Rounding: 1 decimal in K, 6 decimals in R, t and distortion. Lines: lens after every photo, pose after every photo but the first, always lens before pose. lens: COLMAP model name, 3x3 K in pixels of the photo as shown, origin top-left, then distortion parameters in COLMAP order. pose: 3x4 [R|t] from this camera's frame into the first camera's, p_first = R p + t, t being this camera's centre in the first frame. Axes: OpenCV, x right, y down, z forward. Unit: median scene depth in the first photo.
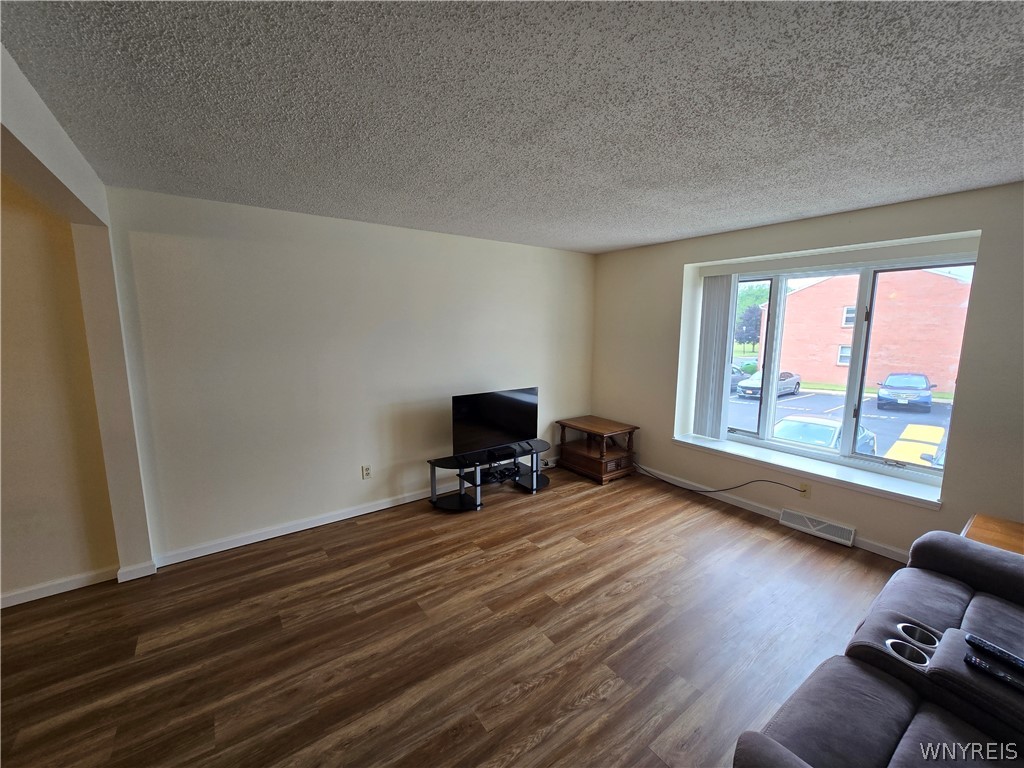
lens RADIAL K [[419.1, 0, 515.2], [0, 419.1, 384.3], [0, 0, 1]] dist [0.001104, 0.002033]
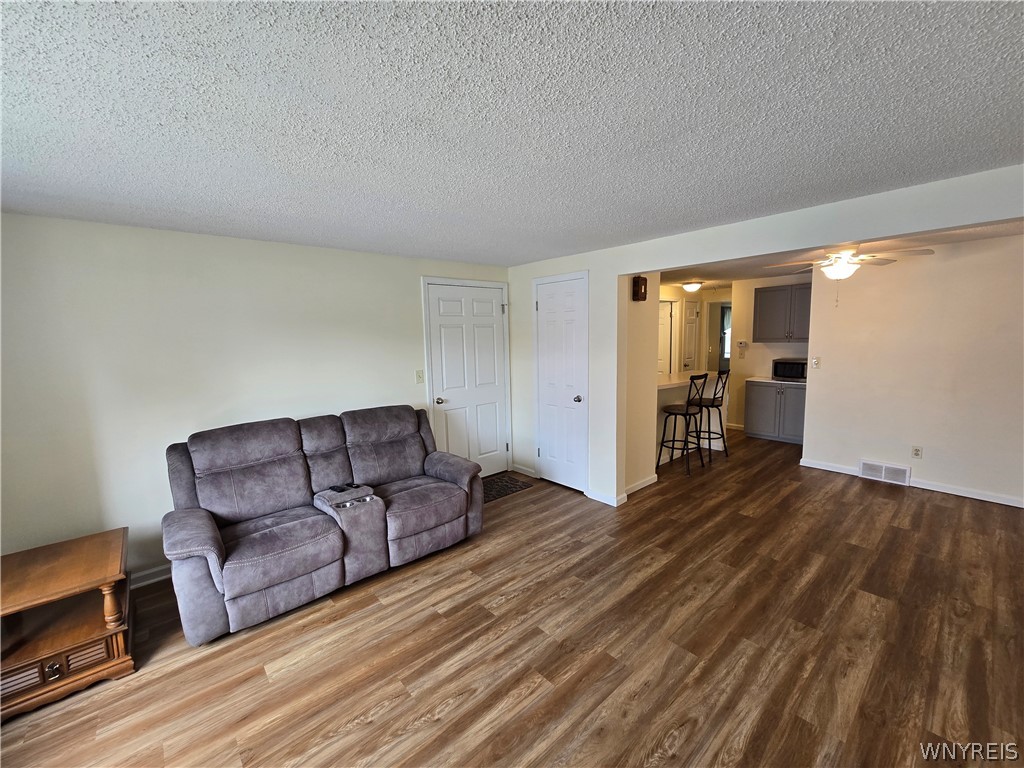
lens RADIAL K [[419.1, 0, 515.5], [0, 419.1, 387.3], [0, 0, 1]] dist [0.001104, 0.002033]
pose [[-0.995997, 0.030271, -0.084106, 0.200133], [0.006623, 0.963318, 0.268279, -0.259149], [0.089142, 0.266648, -0.959663, 1.669570]]
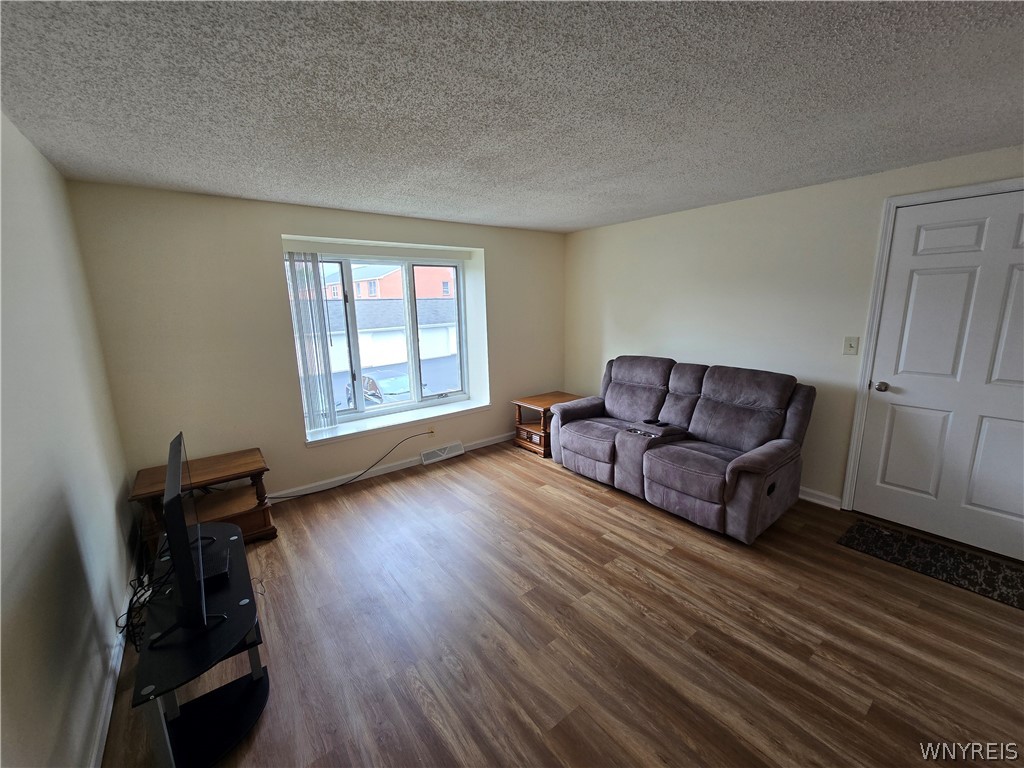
lens RADIAL K [[419.1, 0, 514.9], [0, 419.1, 384.6], [0, 0, 1]] dist [0.001104, 0.002033]
pose [[-0.021004, -0.198924, 0.979790, -0.778113], [0.165814, 0.965741, 0.199626, -0.146587], [-0.985933, 0.166655, 0.012700, 0.963318]]
